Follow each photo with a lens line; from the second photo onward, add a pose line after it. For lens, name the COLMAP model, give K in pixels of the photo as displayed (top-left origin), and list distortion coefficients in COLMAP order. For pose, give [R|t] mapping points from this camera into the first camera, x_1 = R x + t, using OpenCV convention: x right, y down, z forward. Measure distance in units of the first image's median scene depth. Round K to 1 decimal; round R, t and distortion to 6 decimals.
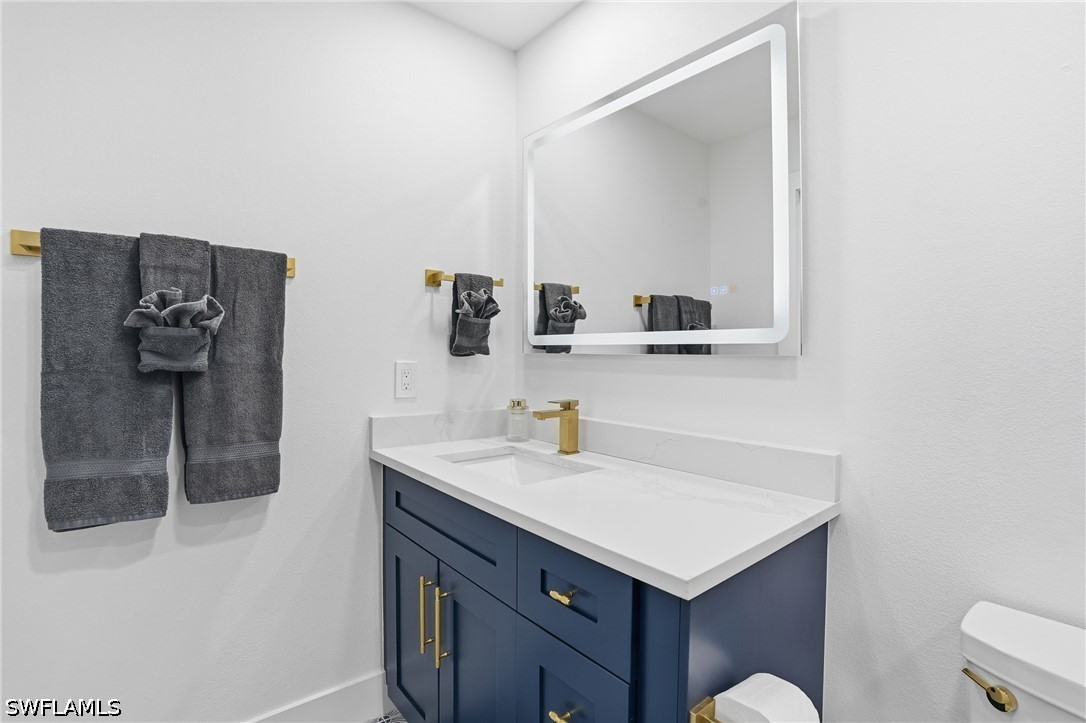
lens RADIAL K [[501.4, 0, 540.1], [0, 501.4, 359.8], [0, 0, 1]] dist [-0.016742, -0.000109]
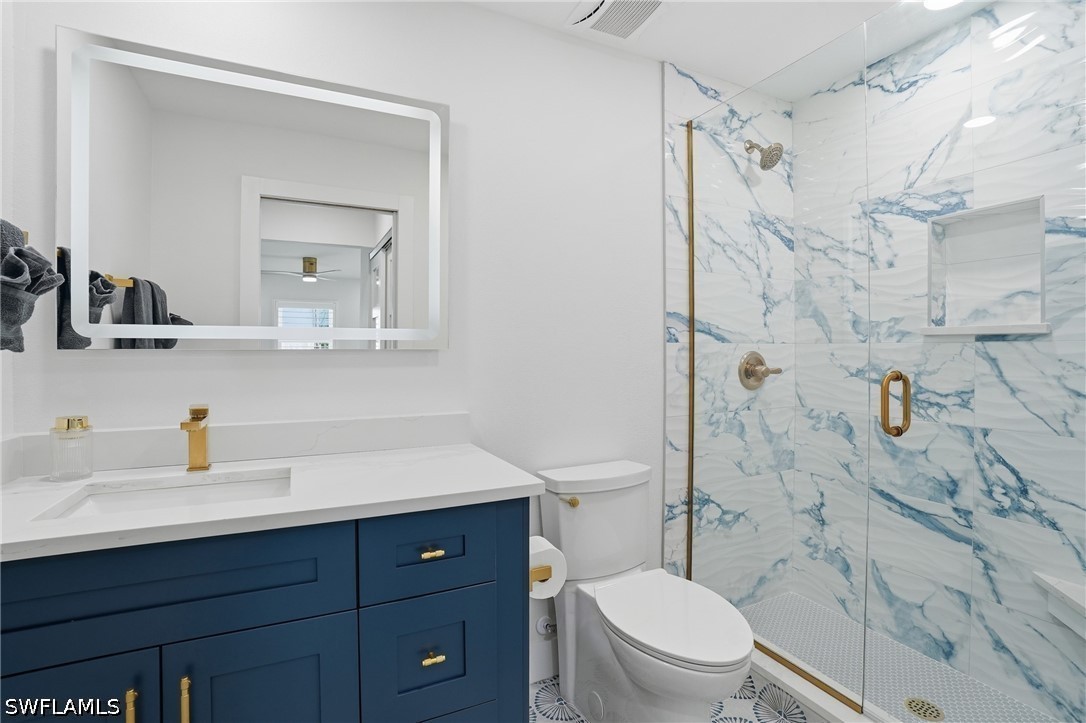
lens RADIAL K [[501.4, 0, 533.0], [0, 501.4, 360.2], [0, 0, 1]] dist [-0.016742, -0.000109]
pose [[0.256751, -0.022916, 0.966206, -0.587598], [0.013249, 0.999708, 0.020190, -0.001669], [-0.966387, 0.007618, 0.256979, 0.264683]]
